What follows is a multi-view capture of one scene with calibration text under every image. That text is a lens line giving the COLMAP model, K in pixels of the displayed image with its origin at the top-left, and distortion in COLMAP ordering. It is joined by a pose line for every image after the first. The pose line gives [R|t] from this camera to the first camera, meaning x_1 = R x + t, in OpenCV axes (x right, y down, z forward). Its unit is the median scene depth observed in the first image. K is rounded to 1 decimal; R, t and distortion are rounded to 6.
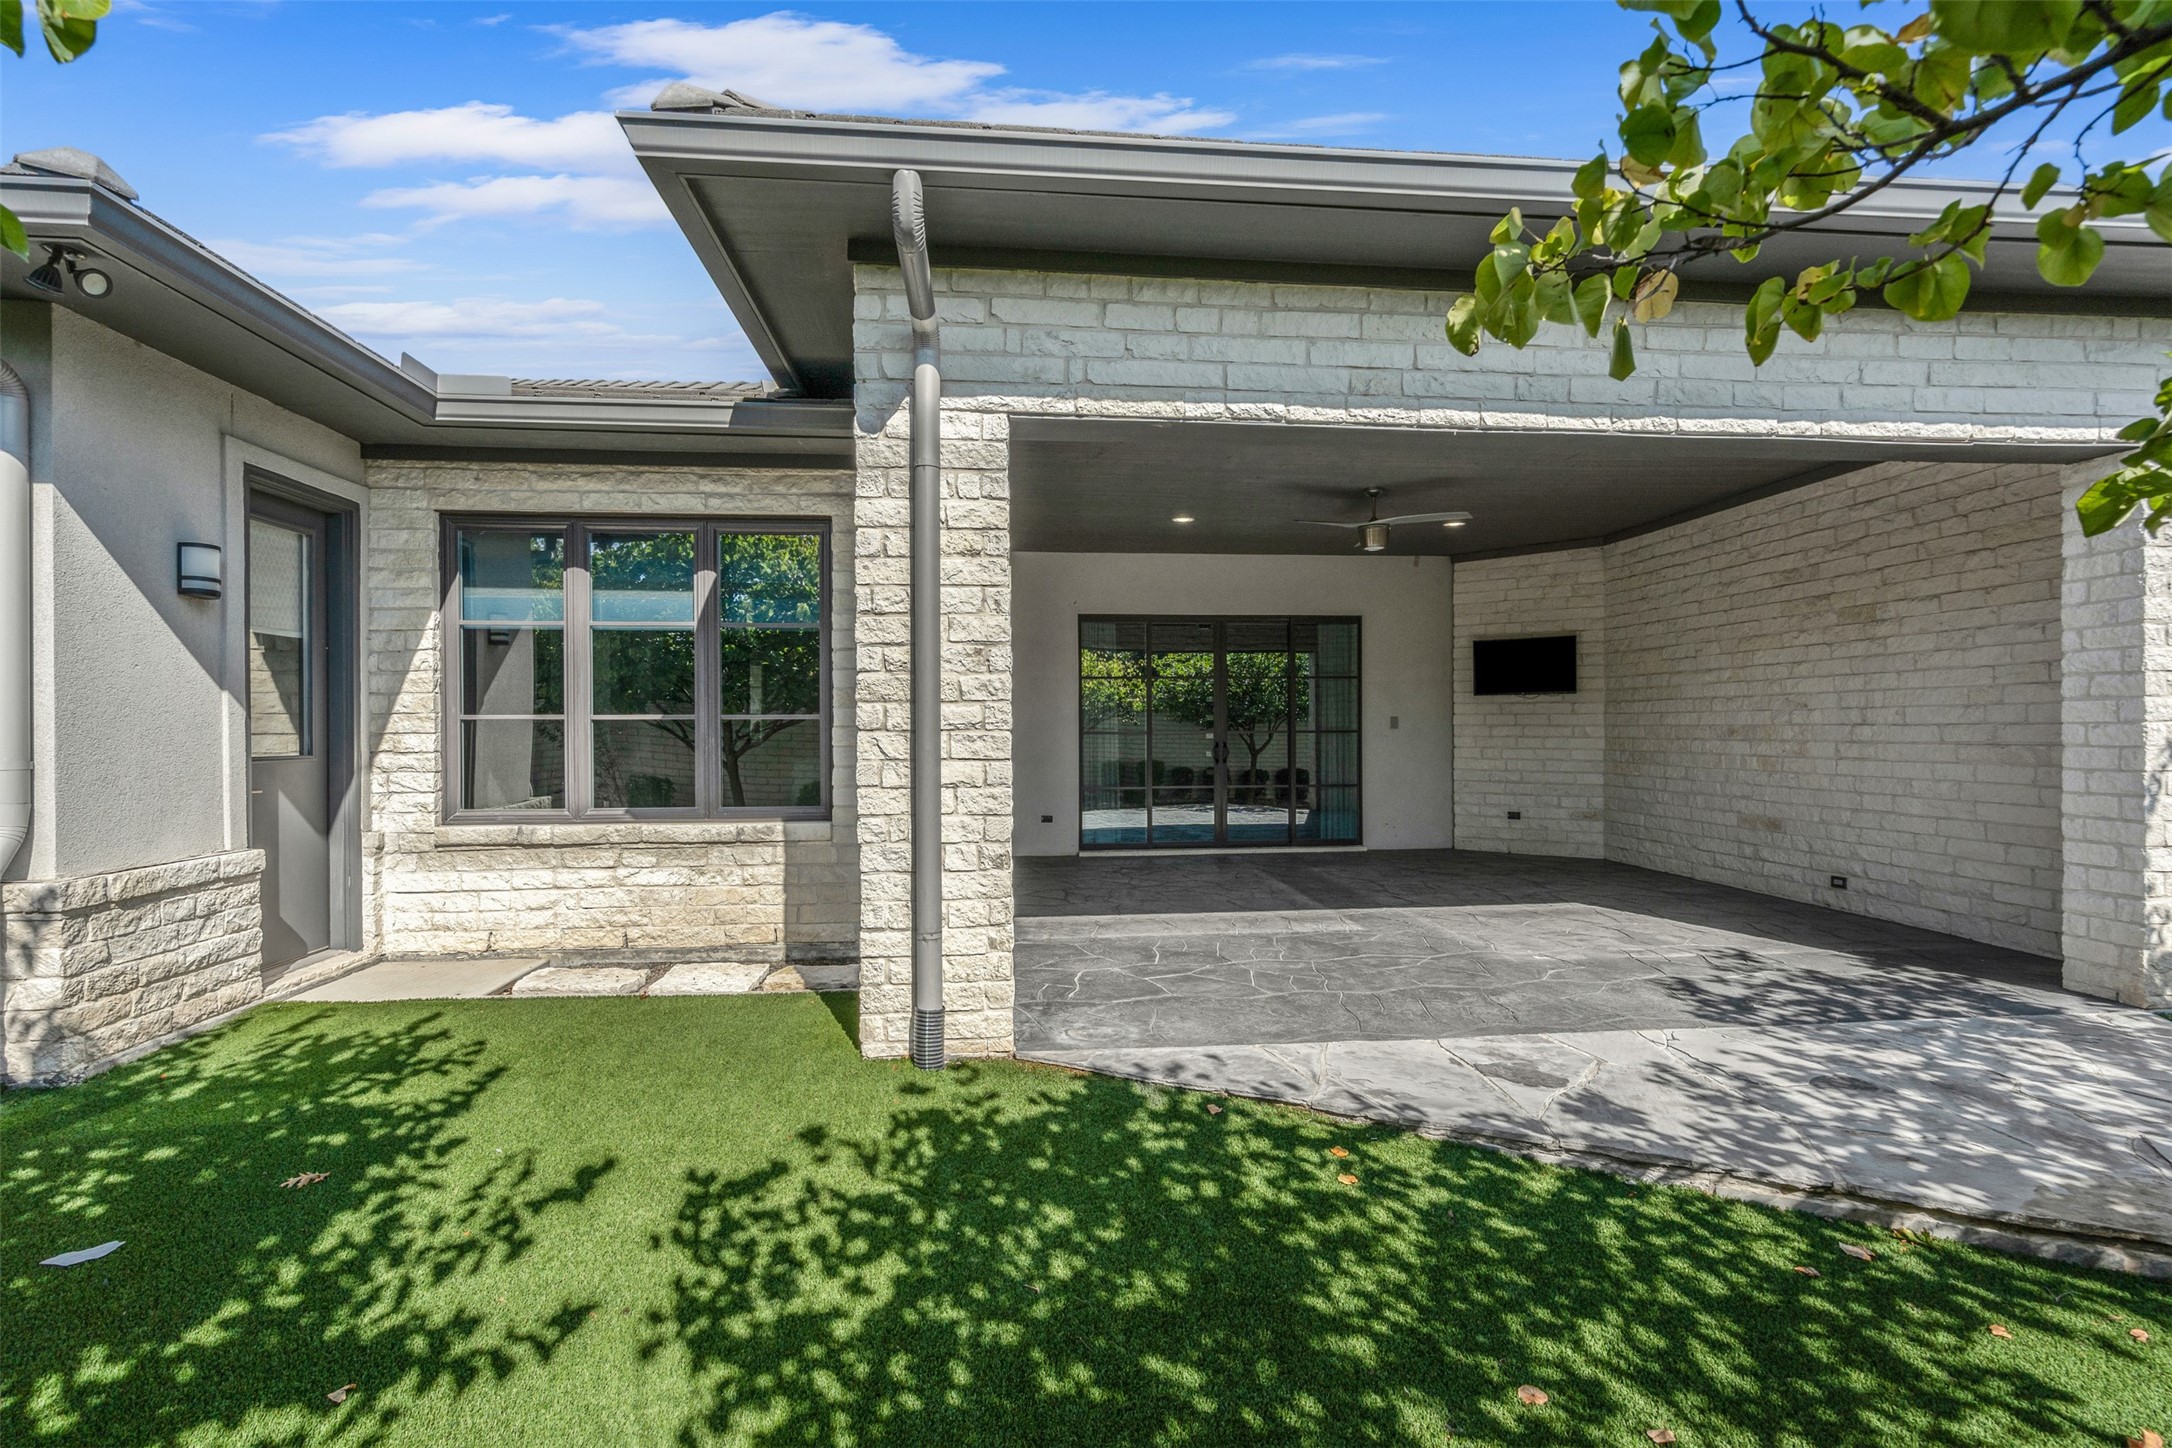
lens RADIAL K [[1006.7, 0, 1066.1], [0, 1006.7, 713.1], [0, 0, 1]] dist [0.001767, 0.000617]
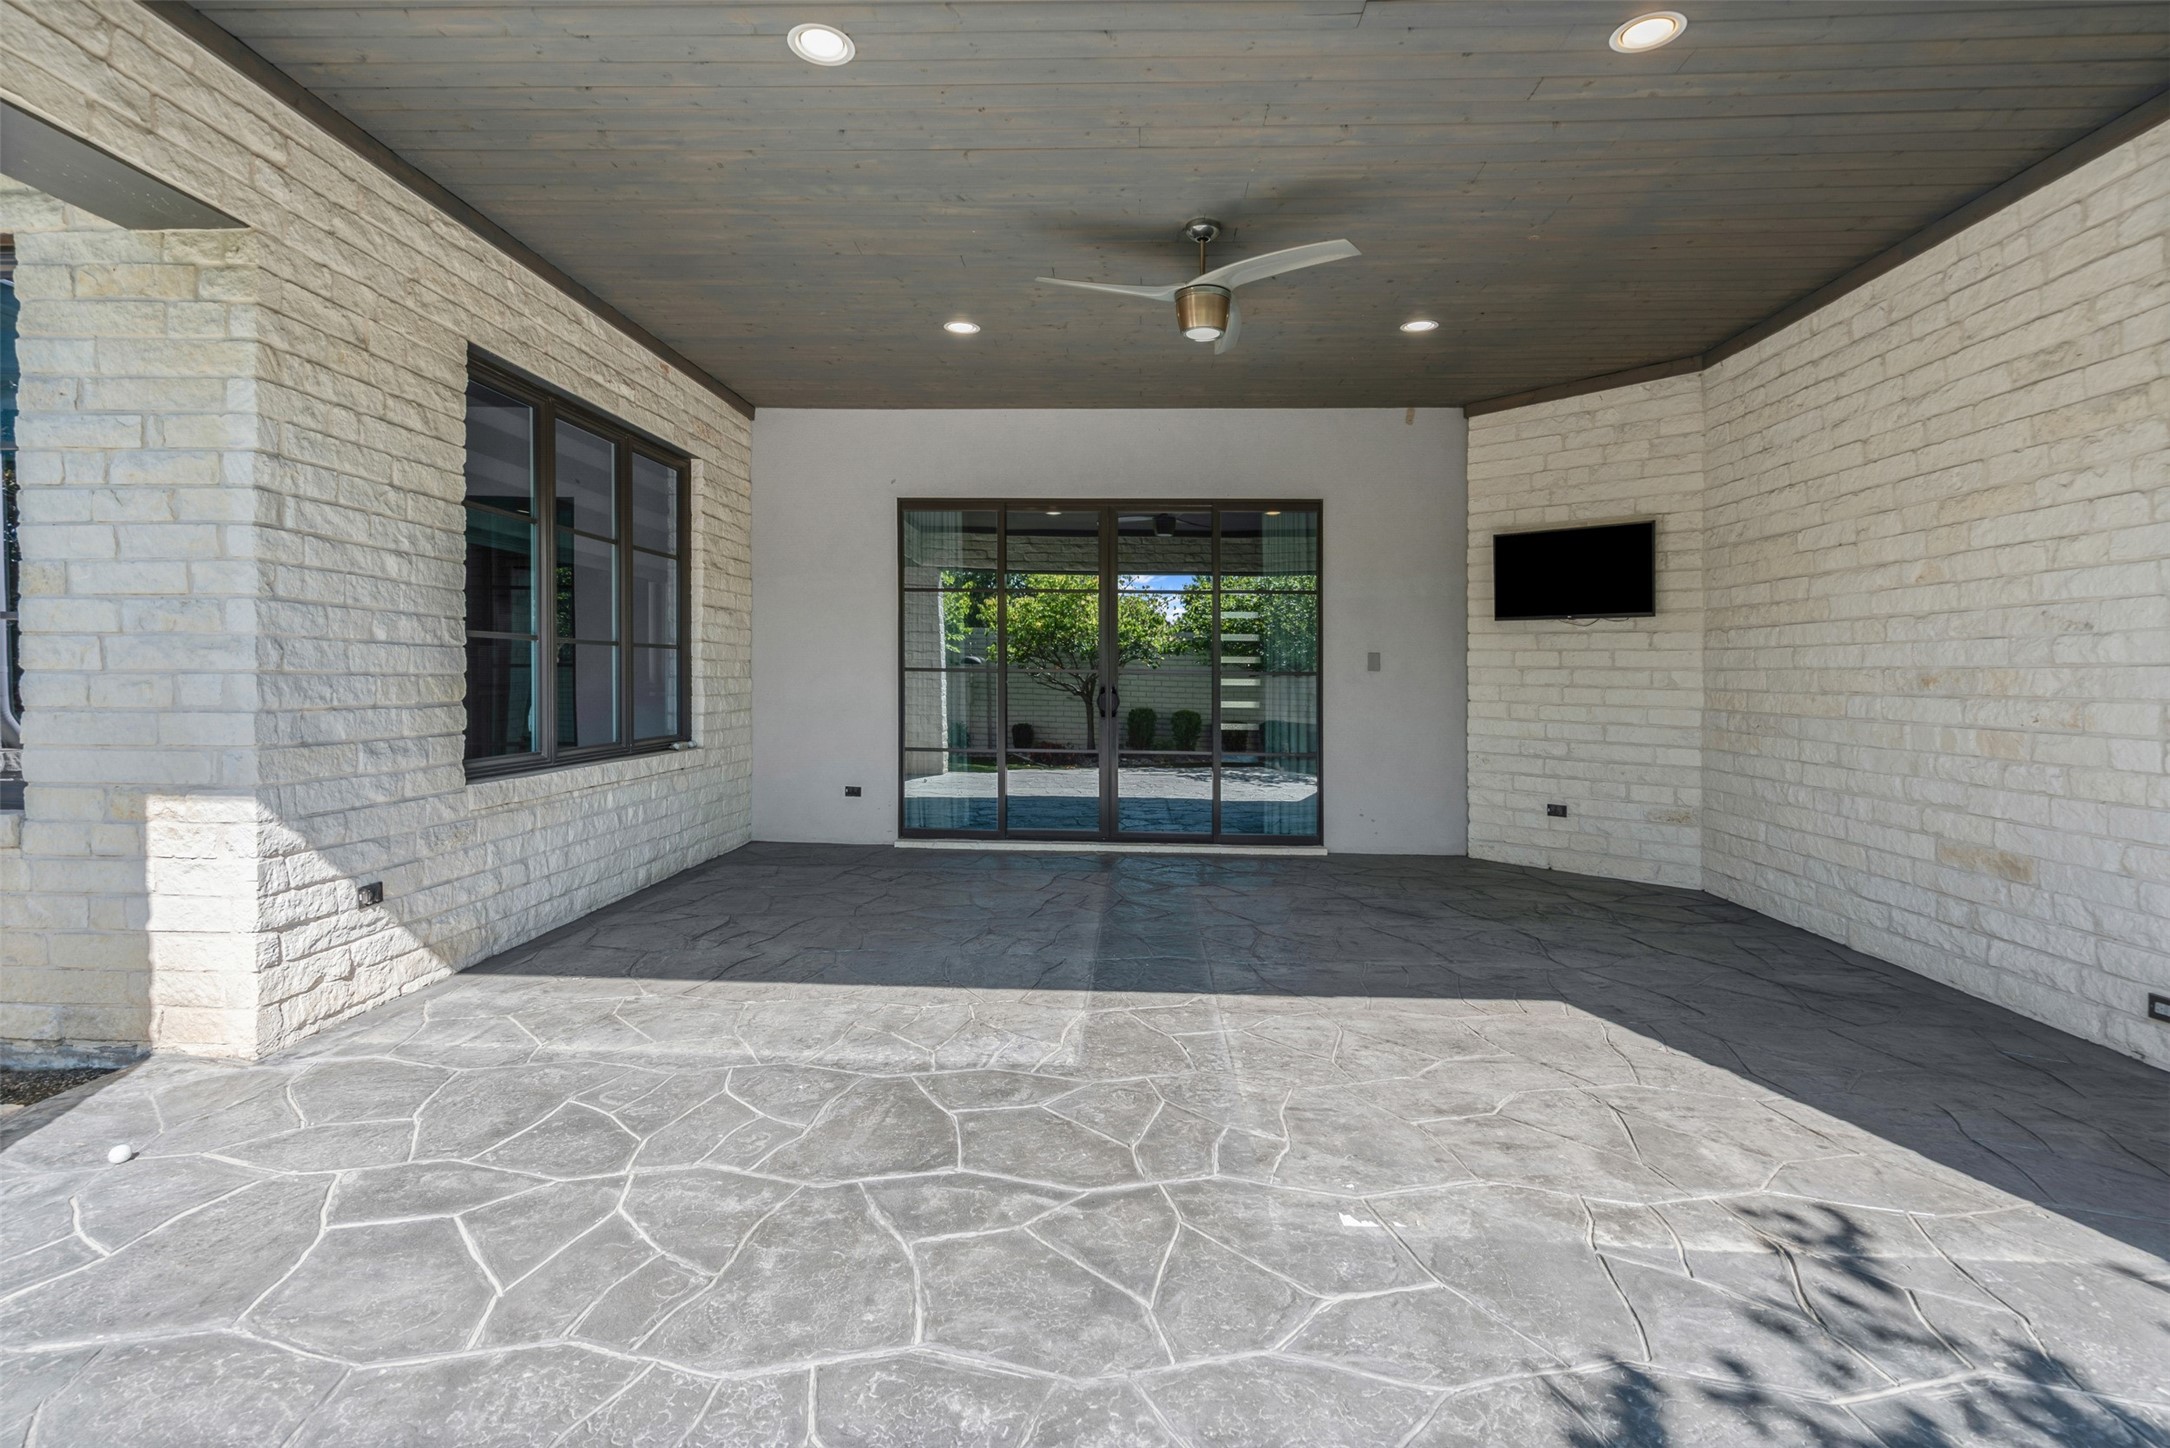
lens RADIAL K [[1005.7, 0, 1084.4], [0, 1005.7, 650.2], [0, 0, 1]] dist [0.001767, 0.000617]
pose [[0.989946, 0.013306, -0.140818, 0.325187], [-0.014695, 0.999853, -0.008824, 0.014924], [0.140680, 0.010805, 0.989996, 0.452836]]
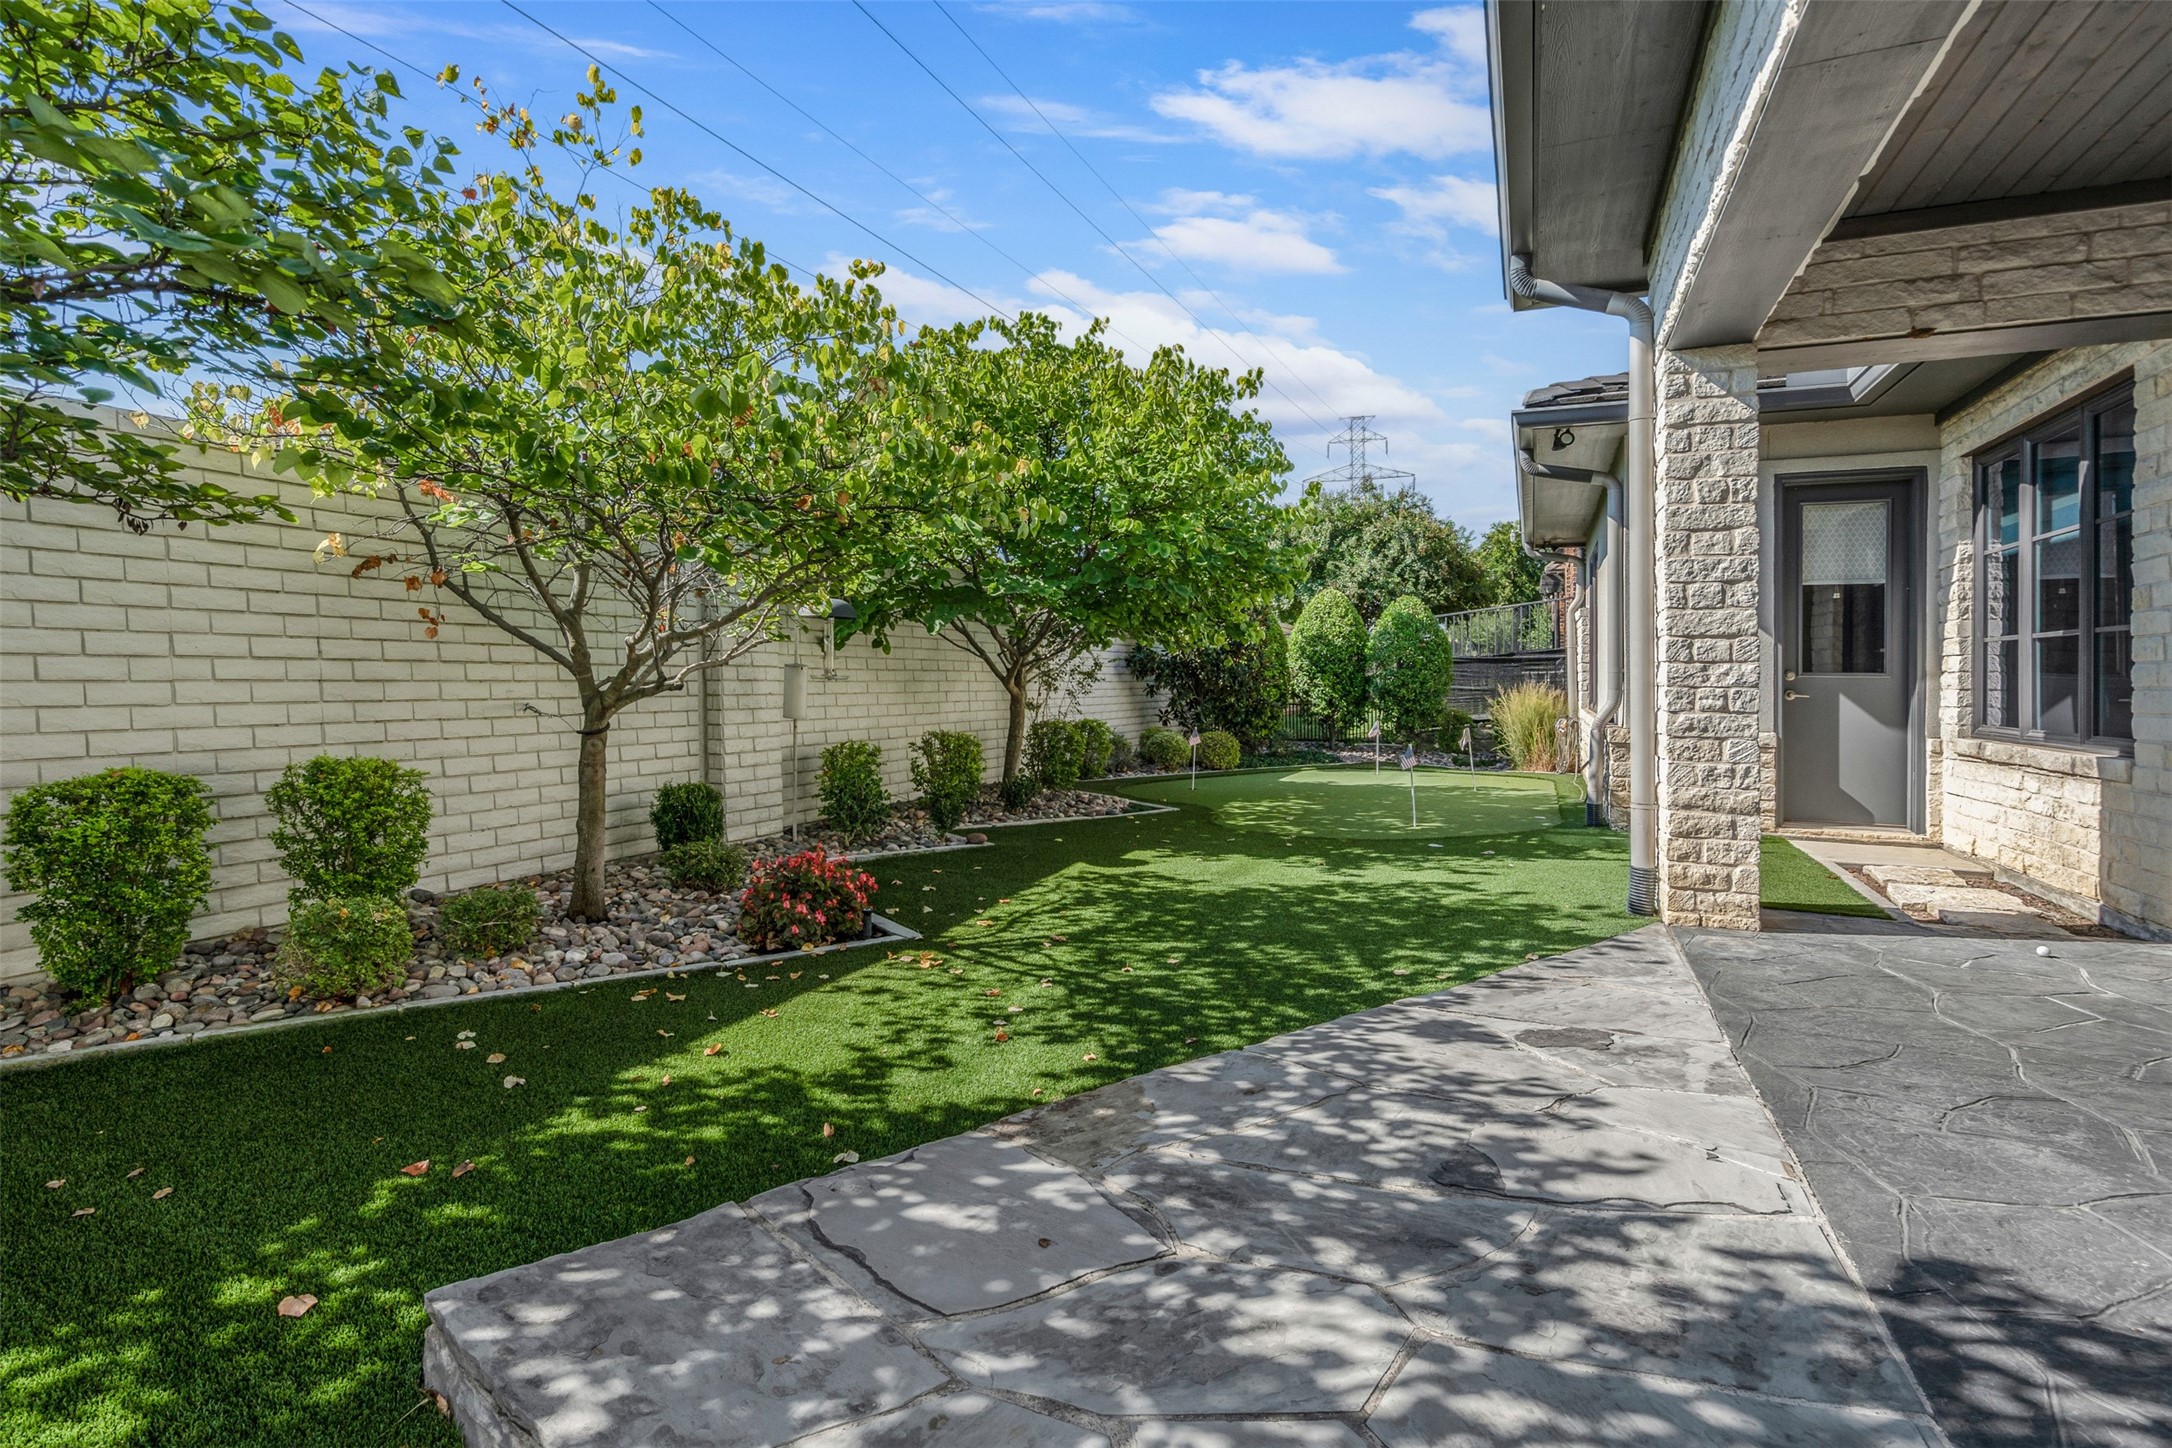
lens RADIAL K [[1078.5, 0, 1023.7], [0, 1078.5, 682.7], [0, 0, 1]] dist [0.003143, 0.000216]
pose [[-0.513464, 0.000166, -0.858111, 0.761826], [-0.000329, 1.000000, 0.000391, 0.039604], [0.858111, 0.000482, -0.513464, 0.570258]]
